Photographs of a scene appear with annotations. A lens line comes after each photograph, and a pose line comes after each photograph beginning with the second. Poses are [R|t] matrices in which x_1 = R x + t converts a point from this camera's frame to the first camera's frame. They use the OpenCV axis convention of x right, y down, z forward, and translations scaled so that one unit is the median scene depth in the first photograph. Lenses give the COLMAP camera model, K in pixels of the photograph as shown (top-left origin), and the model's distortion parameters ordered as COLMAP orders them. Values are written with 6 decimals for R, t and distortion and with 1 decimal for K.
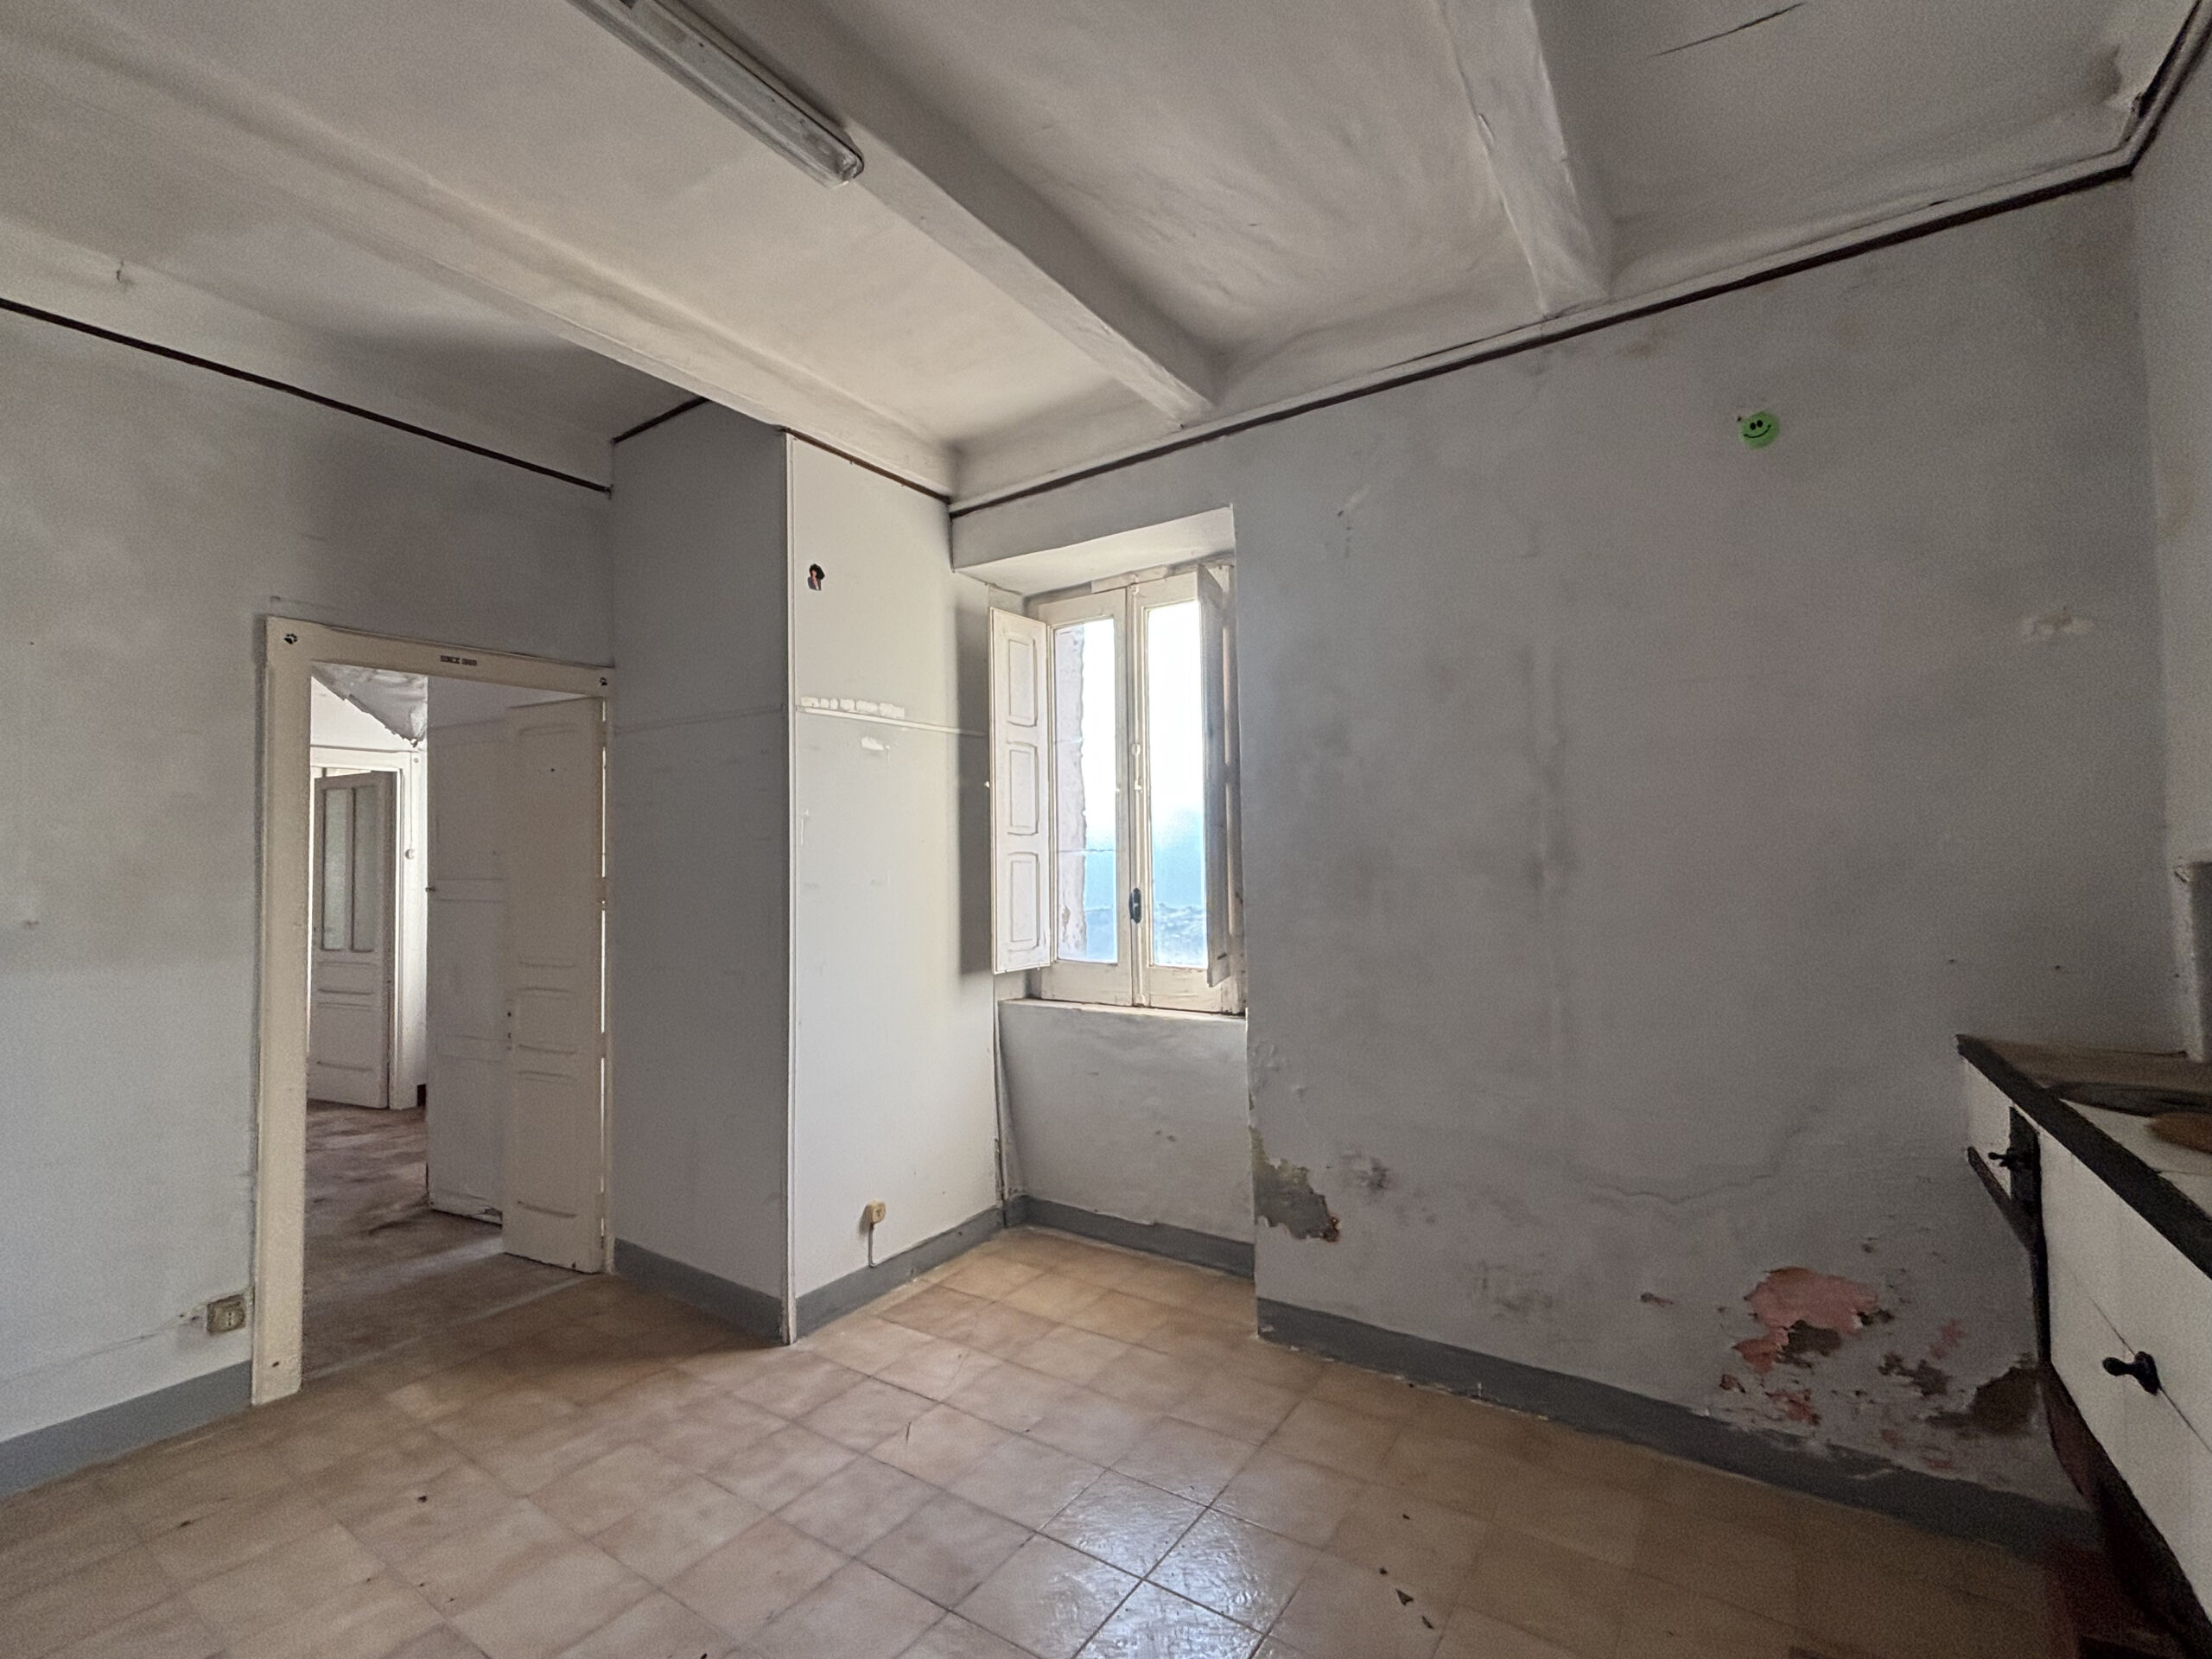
lens RADIAL K [[1002.5, 0, 1106.8], [0, 1002.5, 822.5], [0, 0, 1]] dist [0.000069, -0.000672]
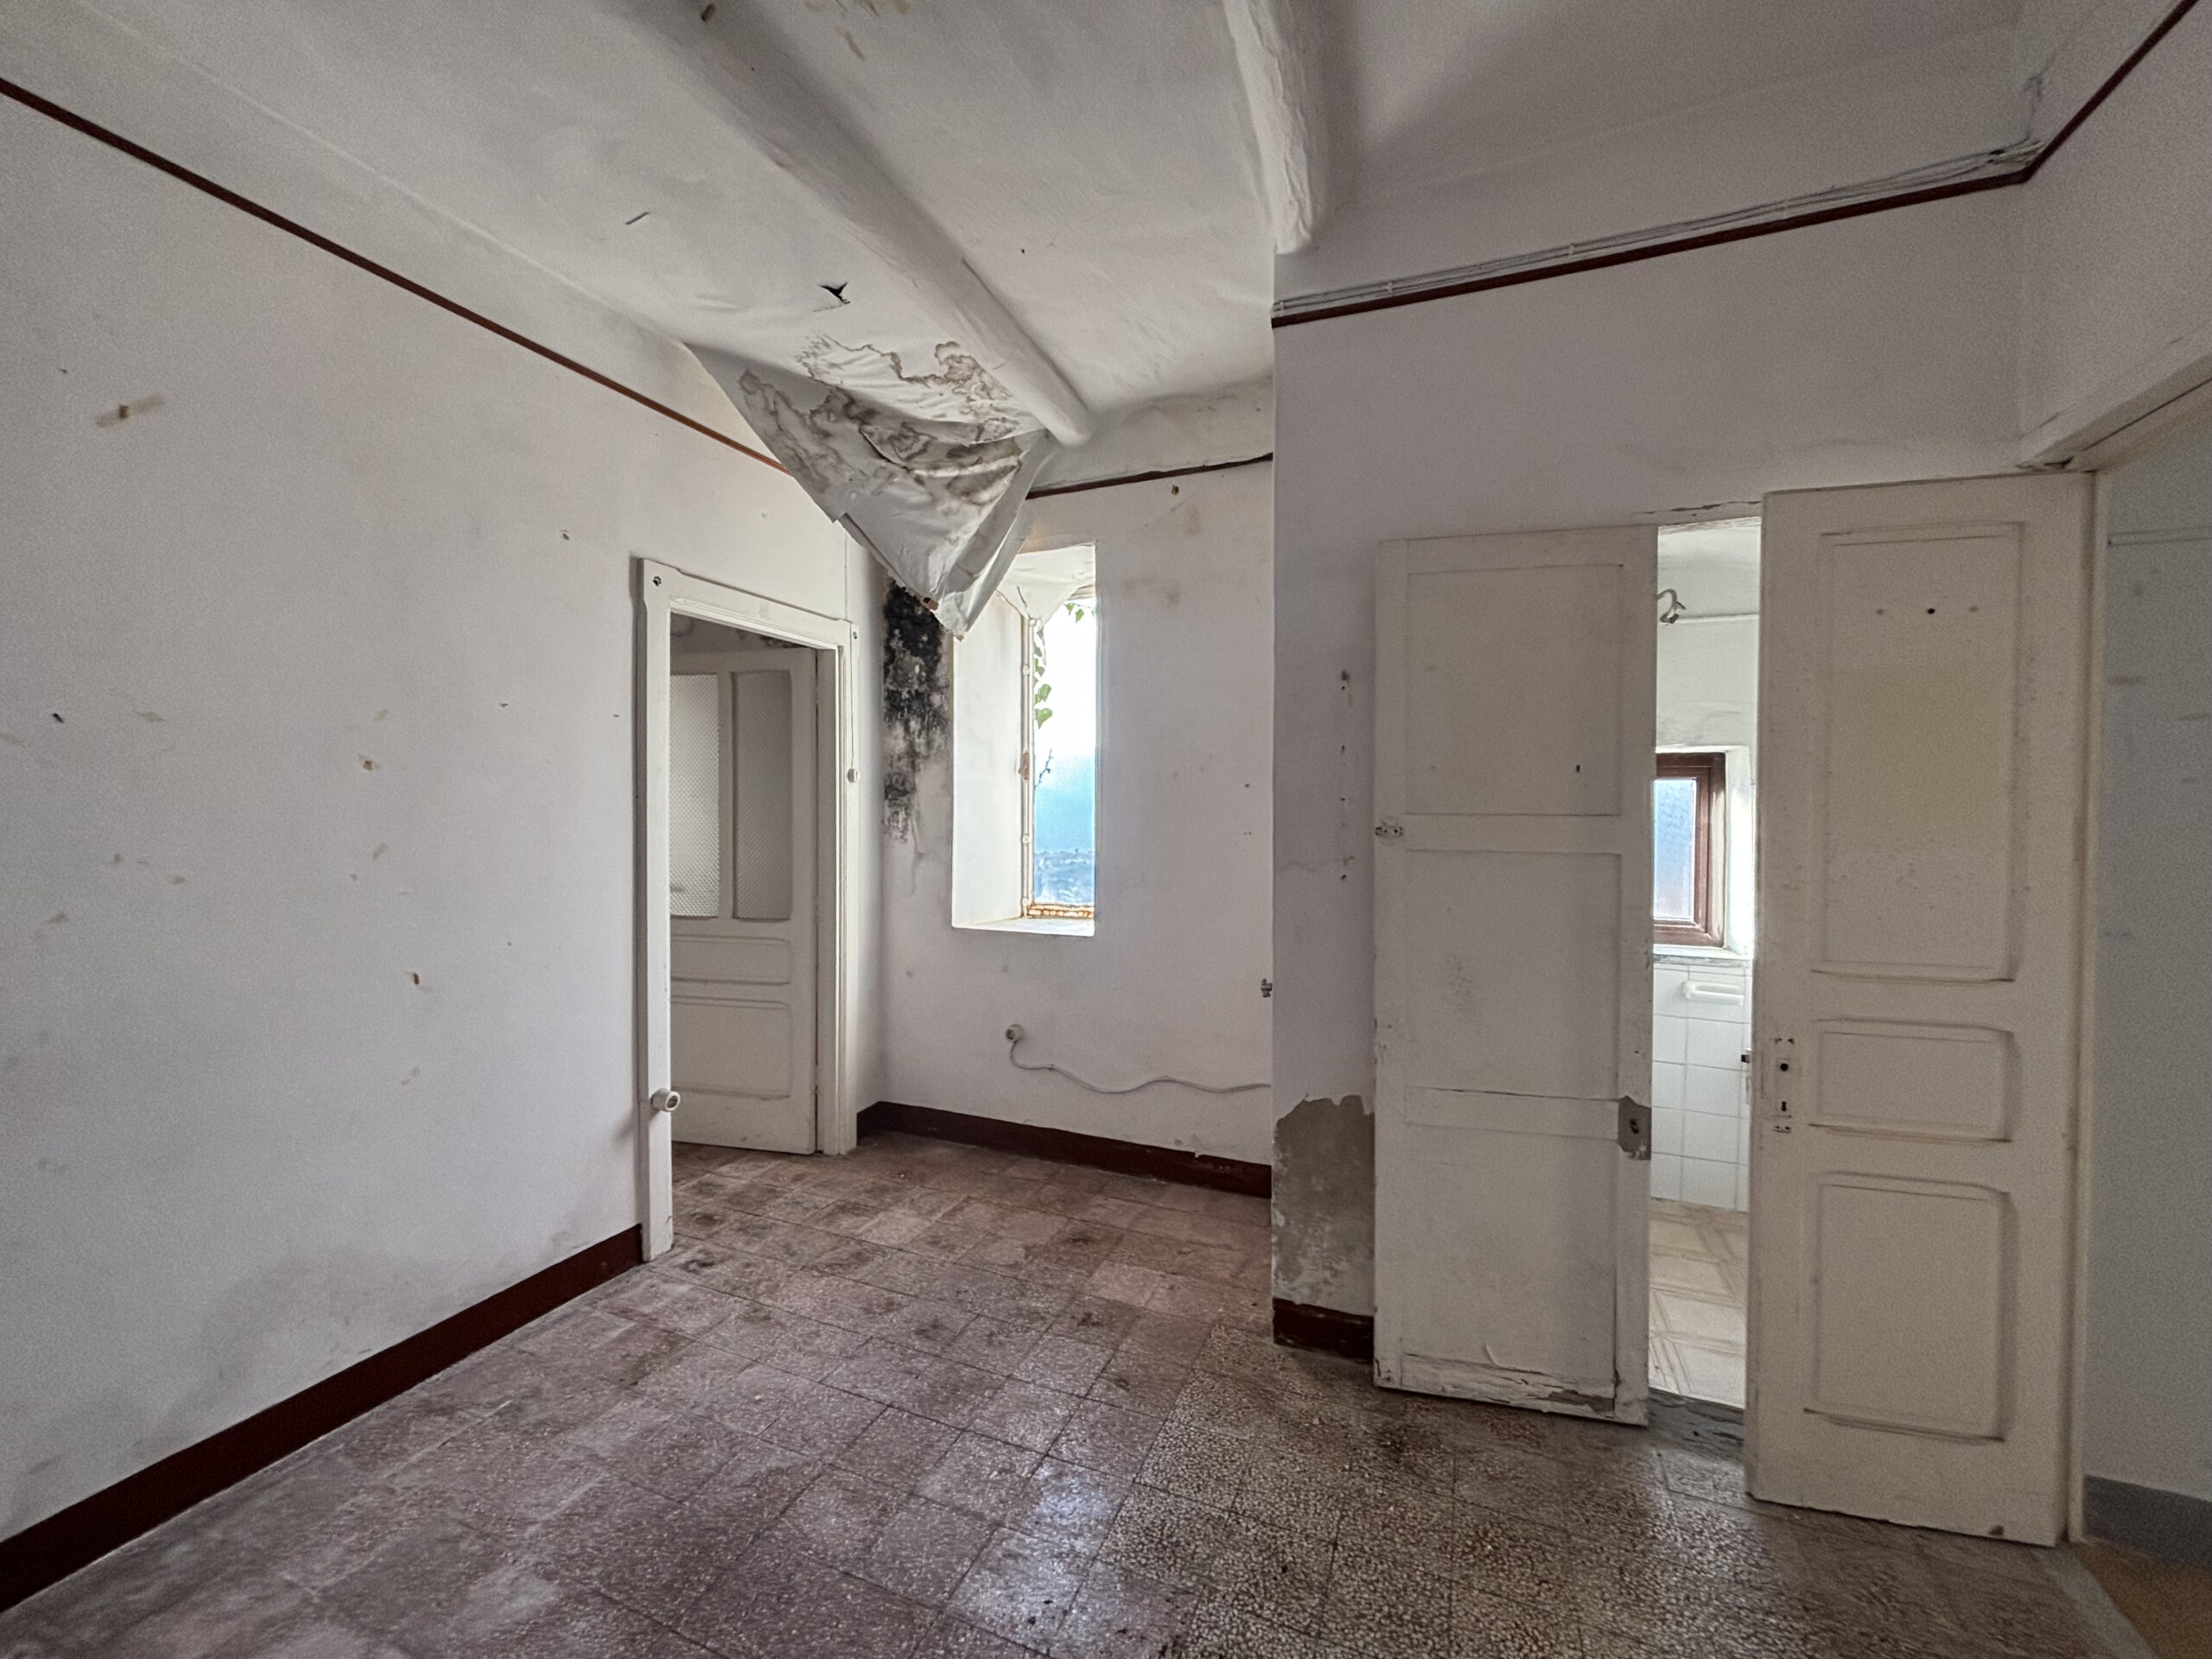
lens RADIAL K [[887.8, 0, 1102.6], [0, 887.8, 819.5], [0, 0, 1]] dist [-0.001397, 0.000849]
pose [[0.976760, 0.017229, 0.213644, -1.429252], [-0.027618, 0.998572, 0.045740, 0.063827], [-0.212551, -0.050578, 0.975840, 0.840300]]
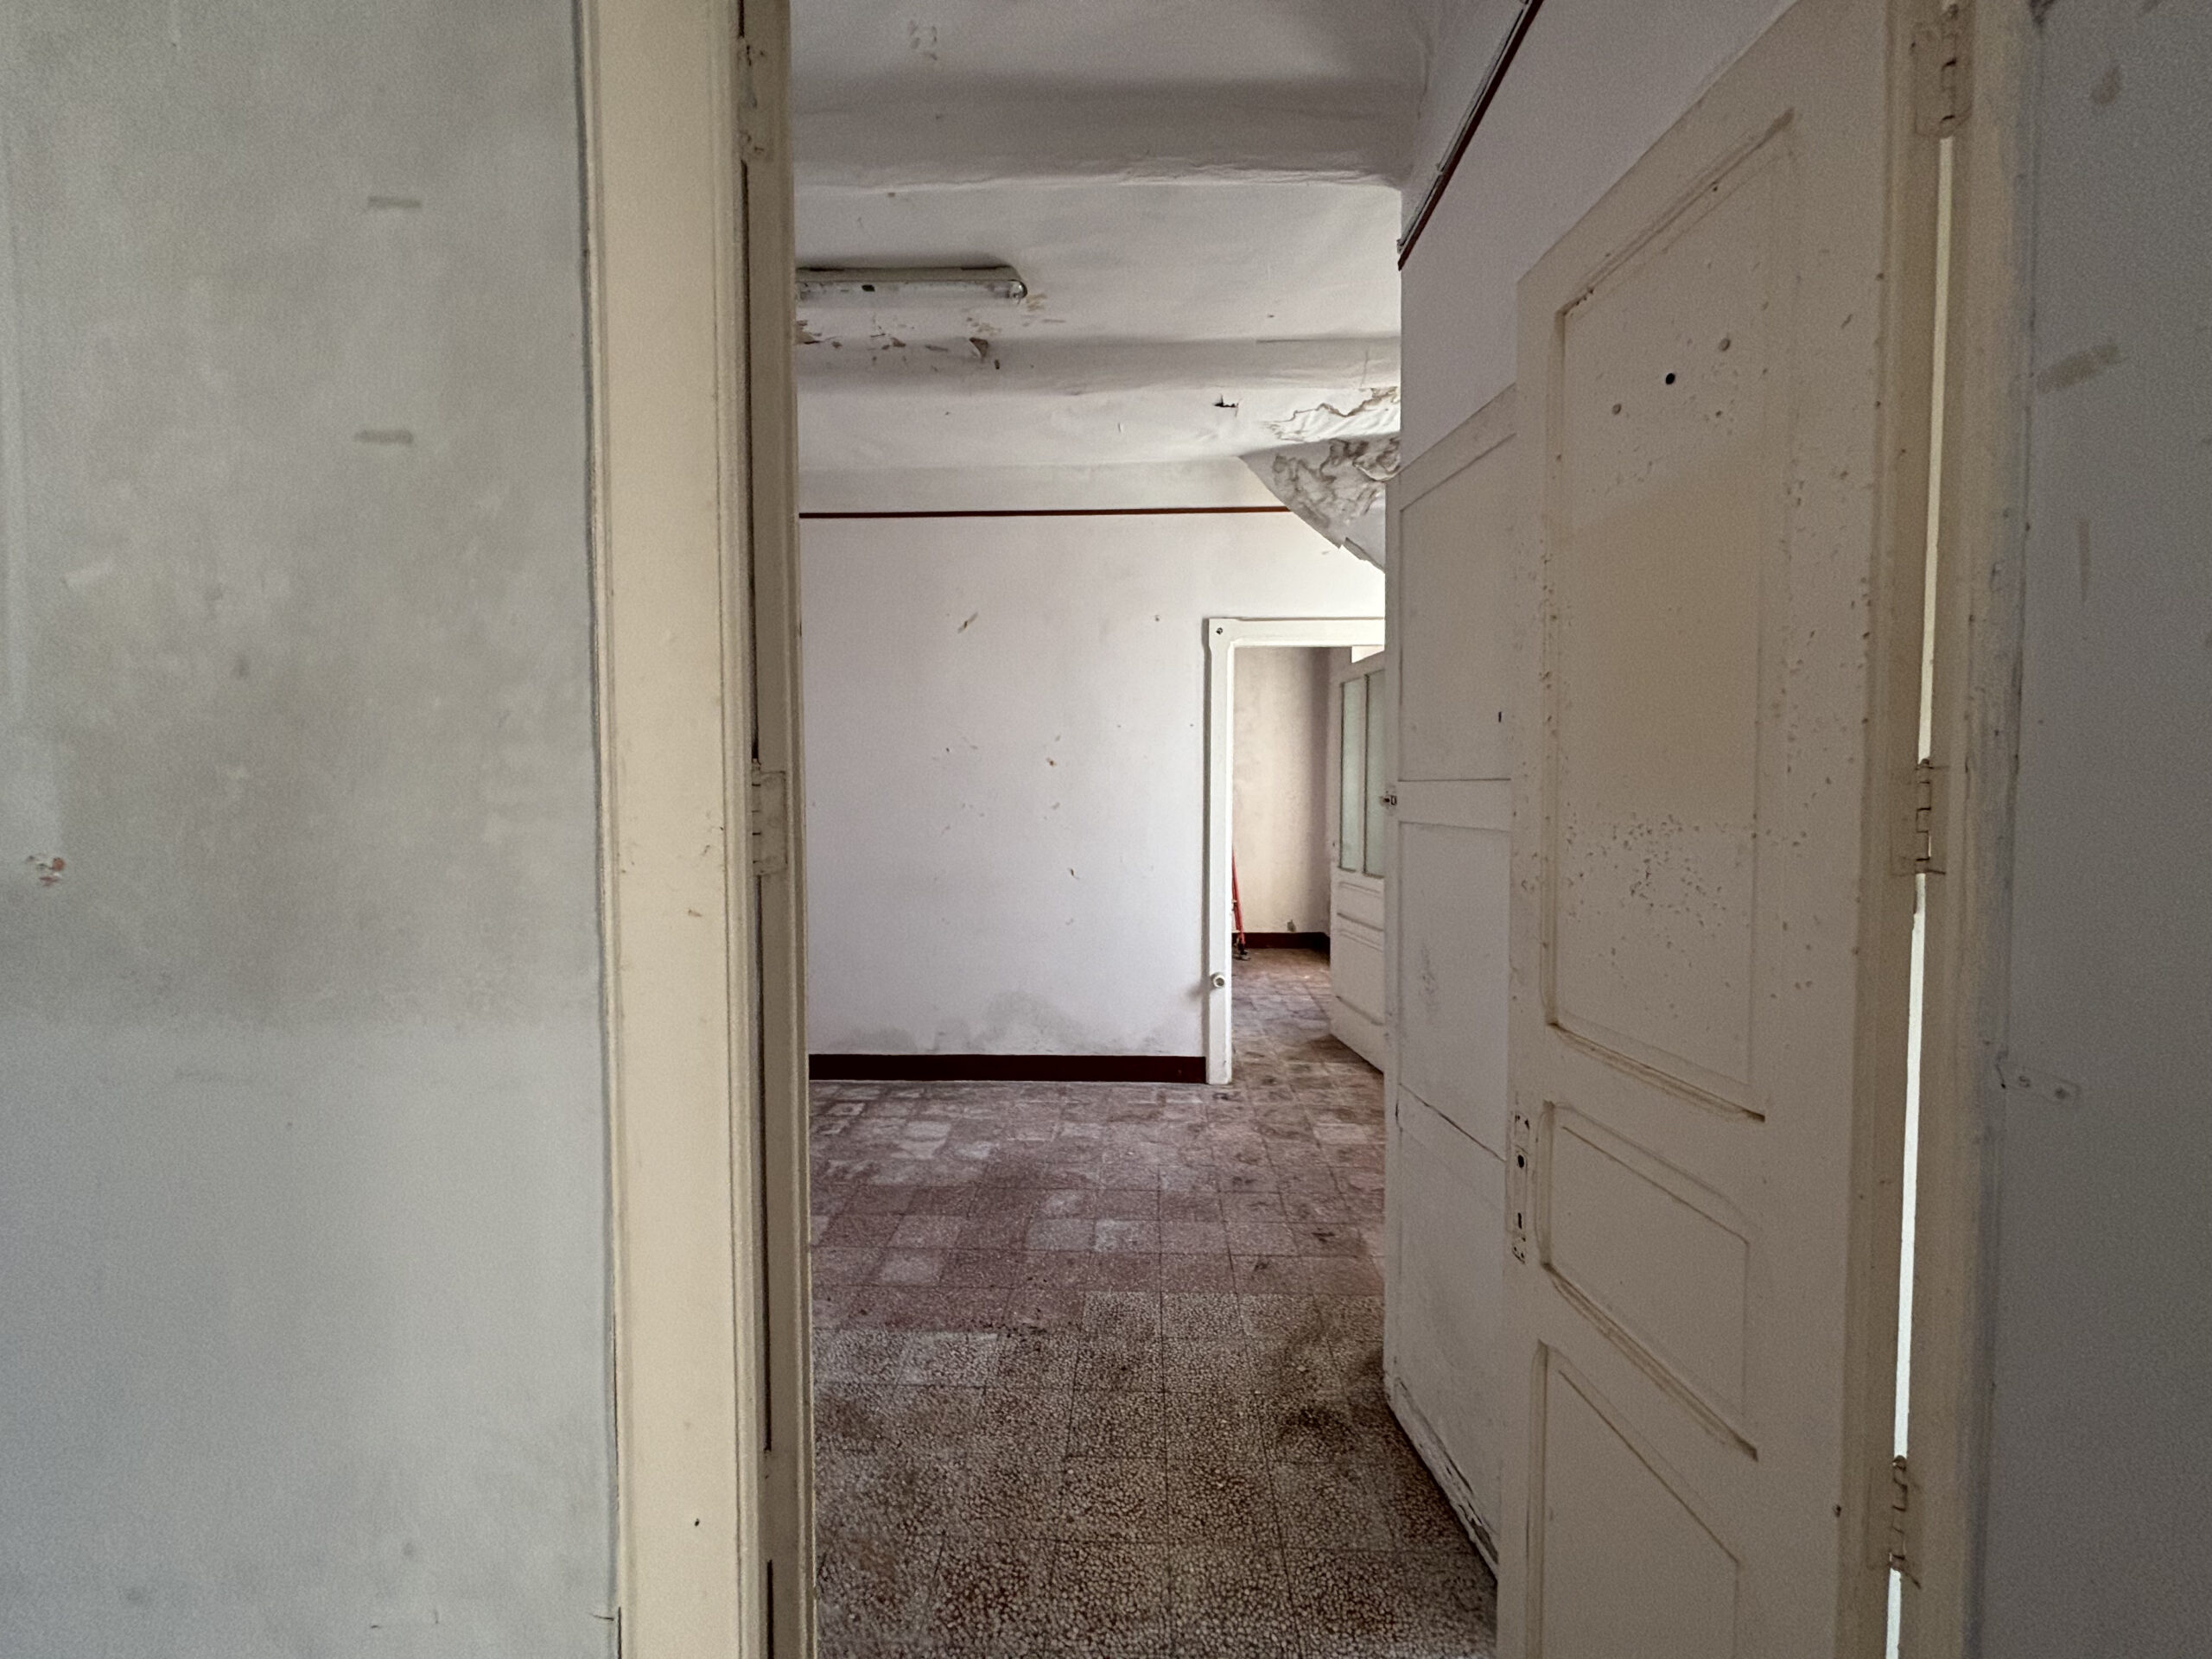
lens RADIAL K [[887.8, 0, 1125.7], [0, 887.8, 824.8], [0, 0, 1]] dist [-0.001397, 0.000849]
pose [[0.547673, 0.049285, -0.835239, -0.564478], [0.024451, 0.996895, 0.074856, 0.063128], [0.836335, -0.061419, 0.544768, 0.979806]]
